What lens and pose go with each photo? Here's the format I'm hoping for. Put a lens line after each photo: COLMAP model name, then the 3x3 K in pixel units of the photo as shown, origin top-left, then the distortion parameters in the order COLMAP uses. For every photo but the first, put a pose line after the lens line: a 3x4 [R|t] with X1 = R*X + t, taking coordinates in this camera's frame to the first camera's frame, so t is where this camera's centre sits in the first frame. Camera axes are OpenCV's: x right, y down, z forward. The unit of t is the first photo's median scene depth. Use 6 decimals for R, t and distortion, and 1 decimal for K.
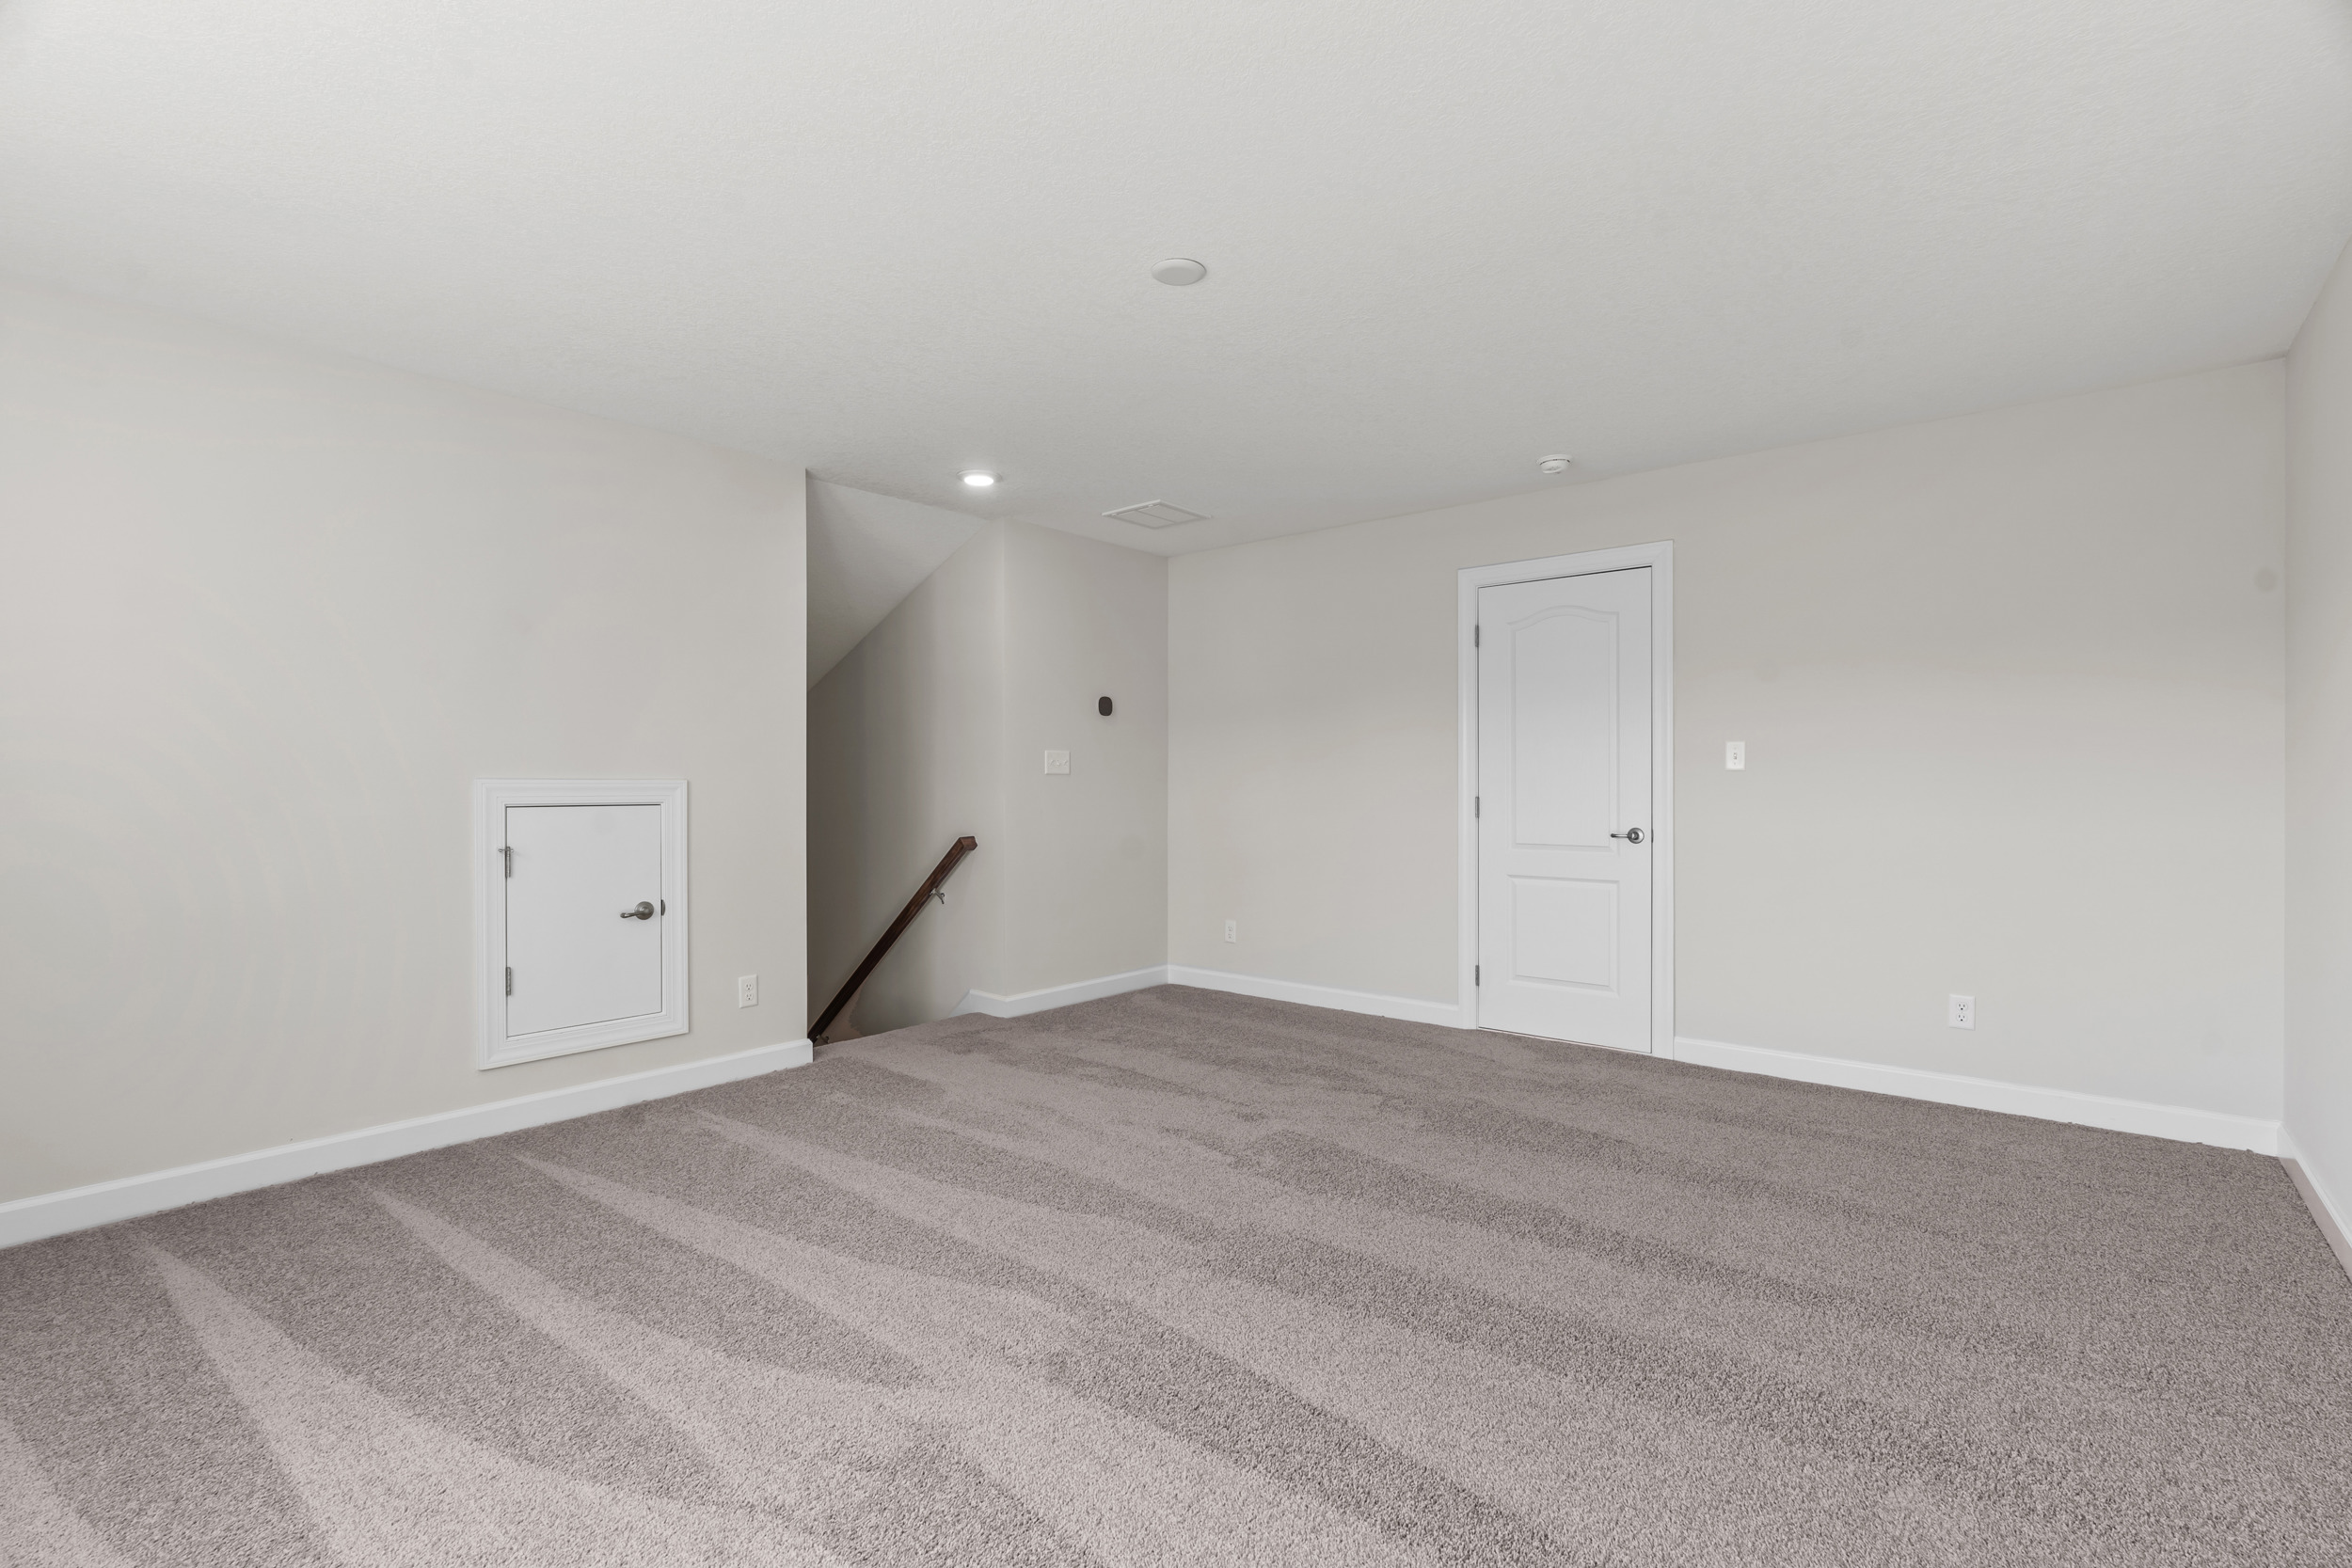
lens RADIAL K [[1064.4, 0, 1192.1], [0, 1064.4, 789.3], [0, 0, 1]] dist [-0.008142, 0.003290]
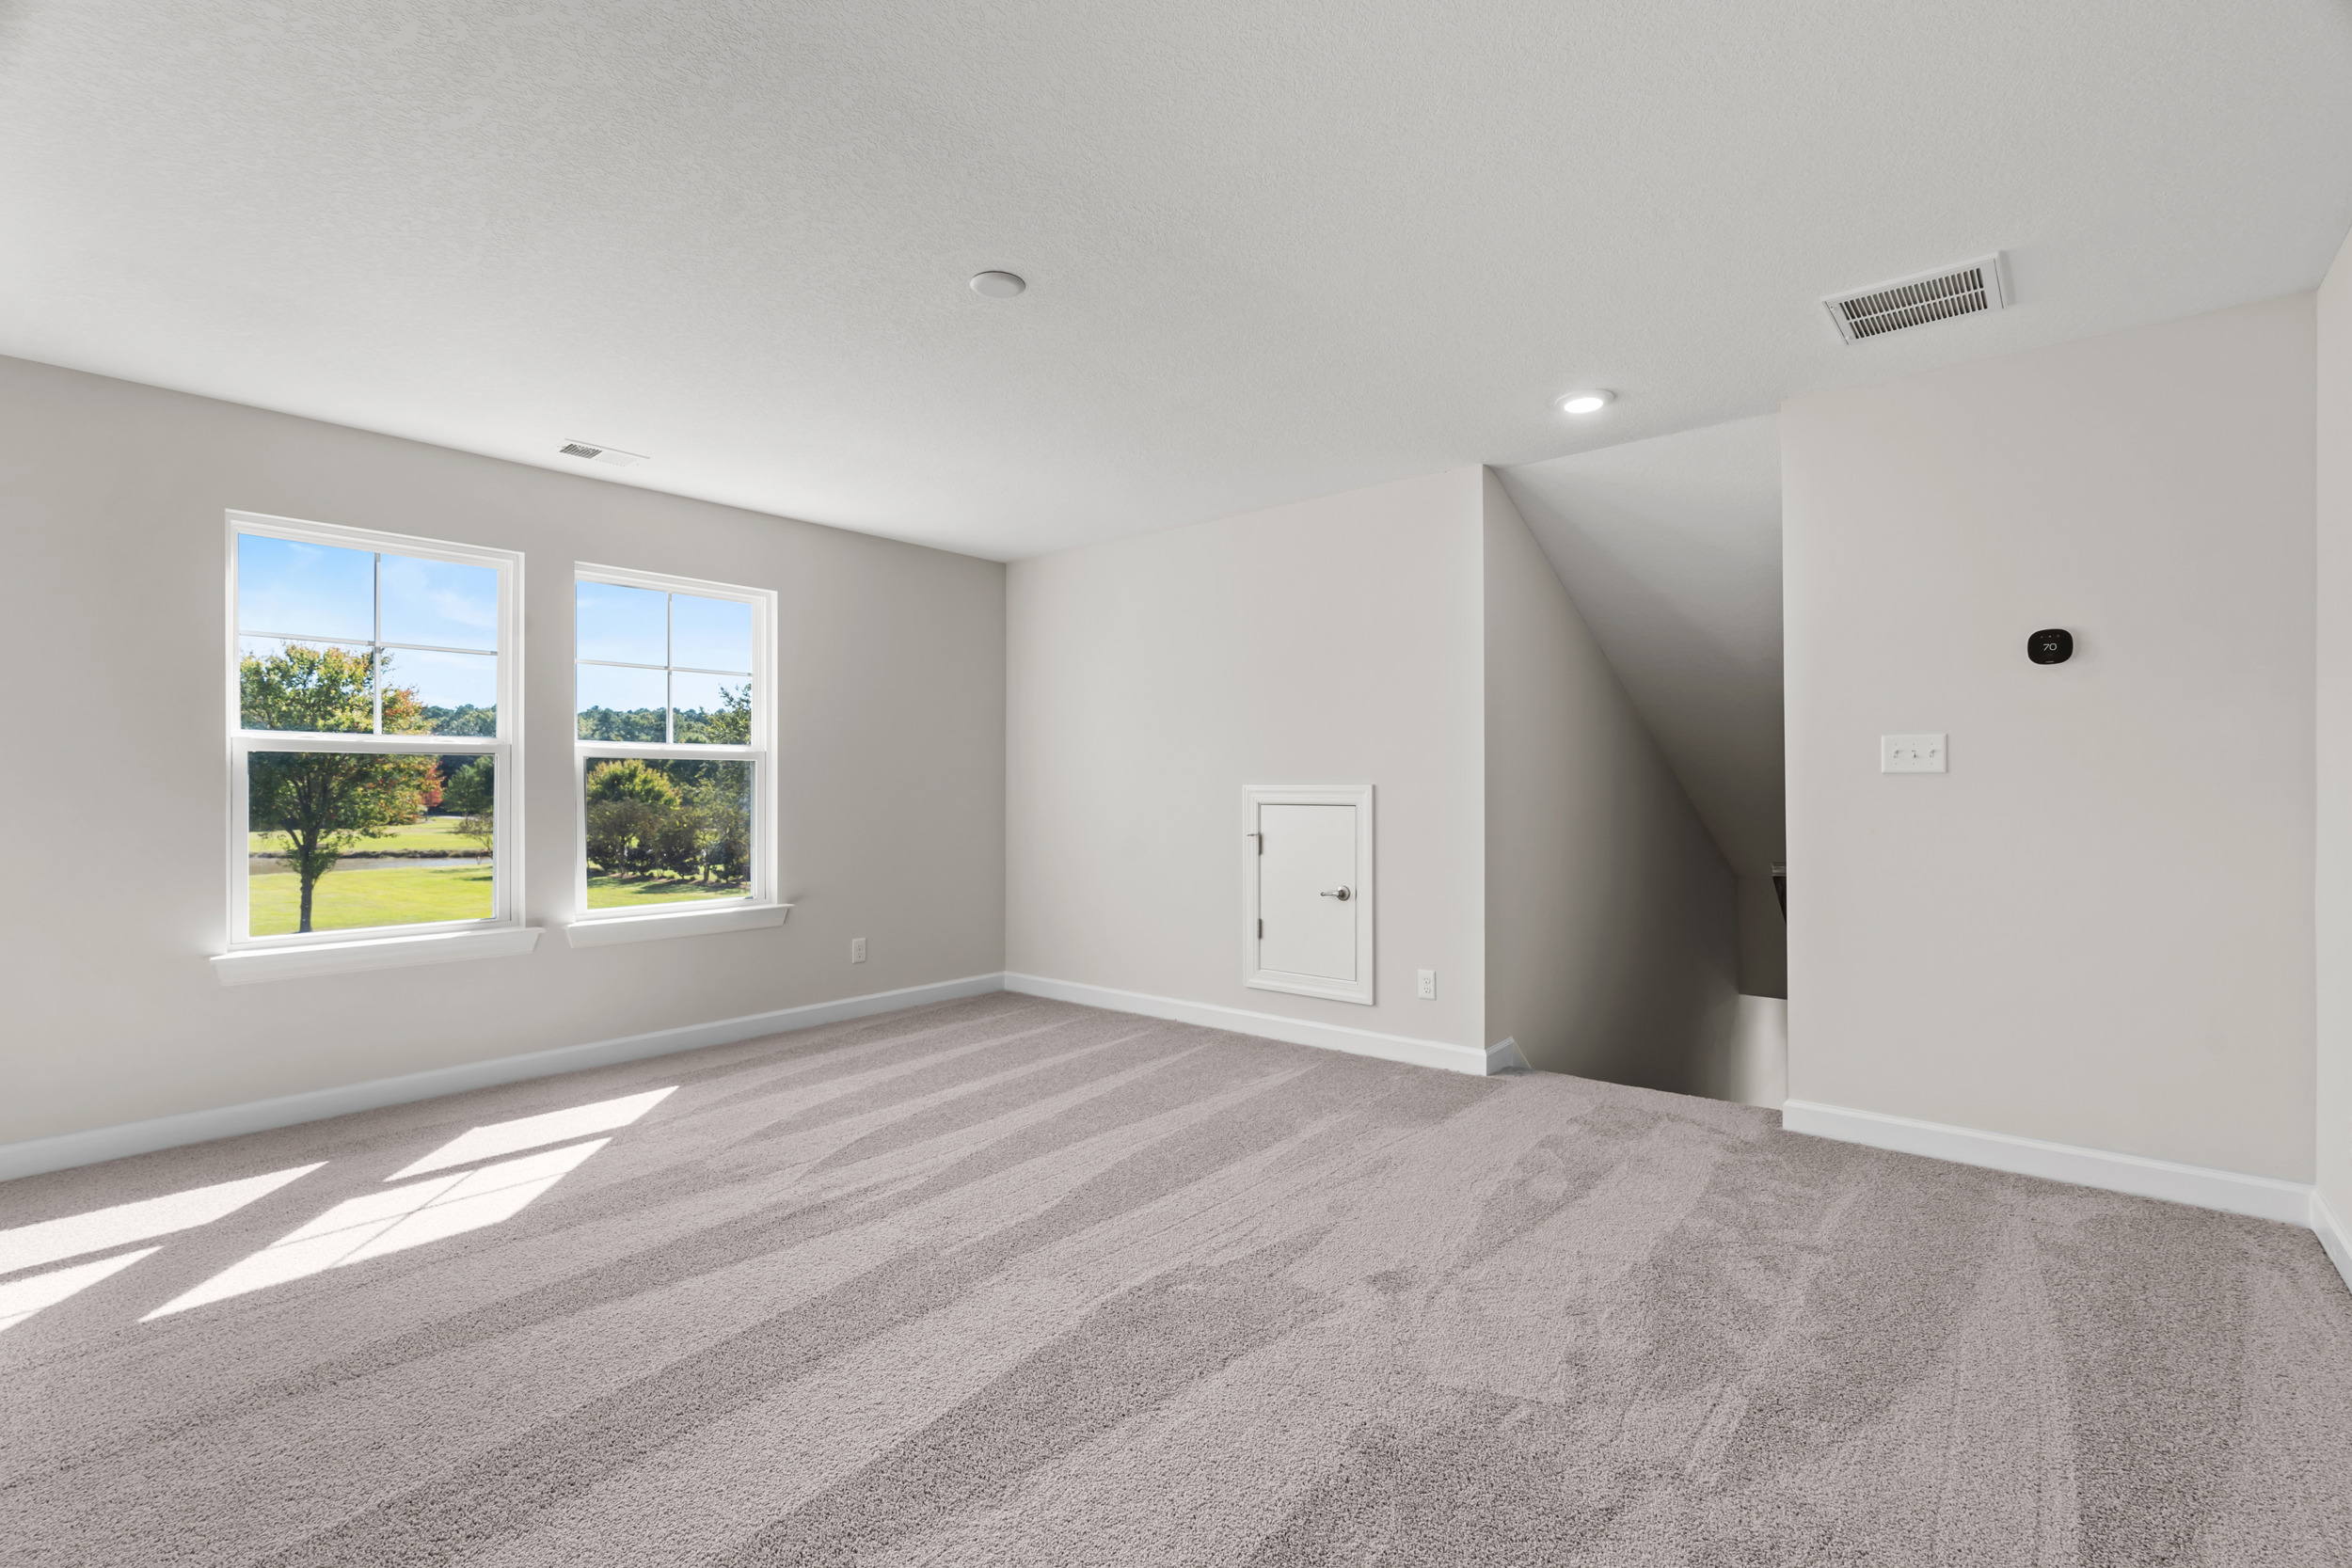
lens RADIAL K [[1064.4, 0, 1176.1], [0, 1064.4, 790.3], [0, 0, 1]] dist [-0.008142, 0.003290]
pose [[-0.017785, 0.002409, -0.999839, 0.696810], [-0.006856, 0.999973, 0.002532, -0.004250], [0.999818, 0.006900, -0.017768, 0.833504]]
